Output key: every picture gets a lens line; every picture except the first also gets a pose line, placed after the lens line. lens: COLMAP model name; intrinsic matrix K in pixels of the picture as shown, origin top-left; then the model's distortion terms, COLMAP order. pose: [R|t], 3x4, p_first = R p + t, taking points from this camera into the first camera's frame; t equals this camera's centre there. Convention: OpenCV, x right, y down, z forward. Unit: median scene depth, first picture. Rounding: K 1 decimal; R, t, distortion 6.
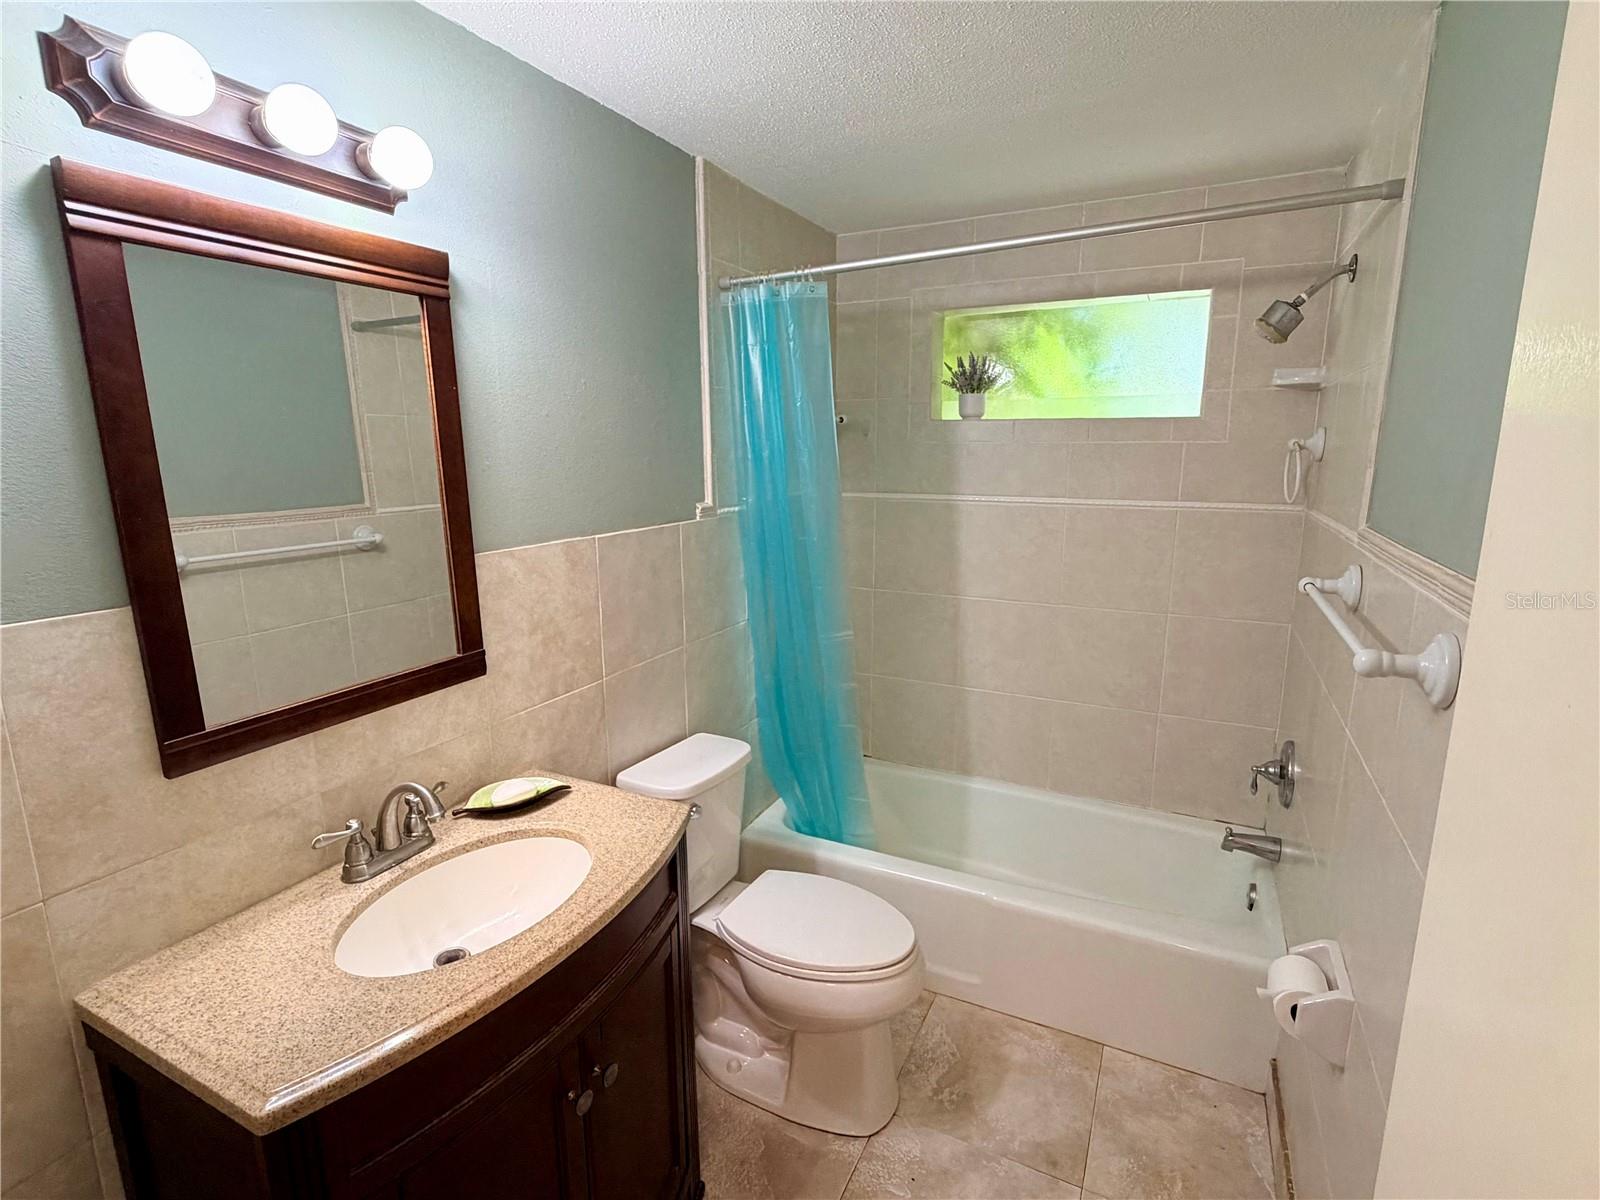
lens RADIAL K [[800.8, 0, 800.0], [0, 800.8, 600.0], [0, 0, 1]] dist [0.001020, 0.000165]
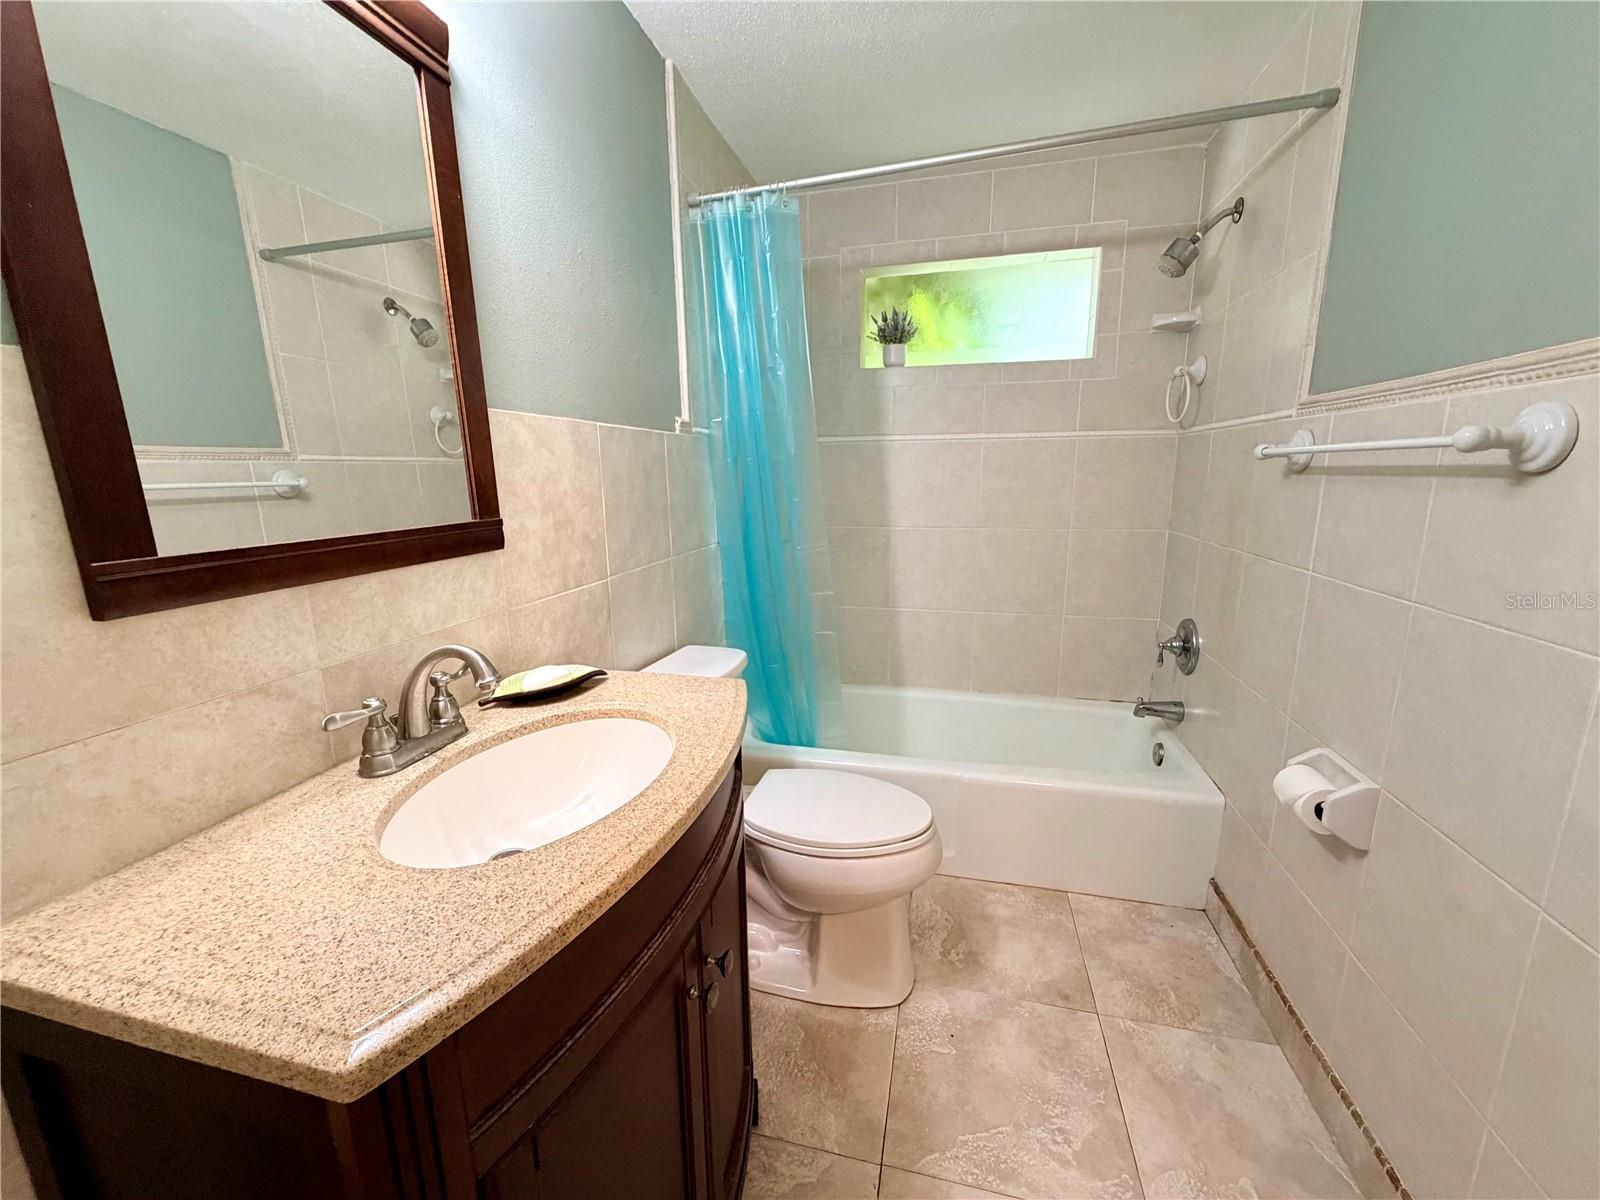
lens RADIAL K [[651.6, 0, 800.0], [0, 651.6, 600.0], [0, 0, 1]] dist [-0.000474, 0.000803]
pose [[0.976297, -0.051098, 0.210318, -0.193026], [0.051414, 0.998670, 0.003967, 0.137329], [-0.210241, 0.006941, 0.977625, 0.200174]]
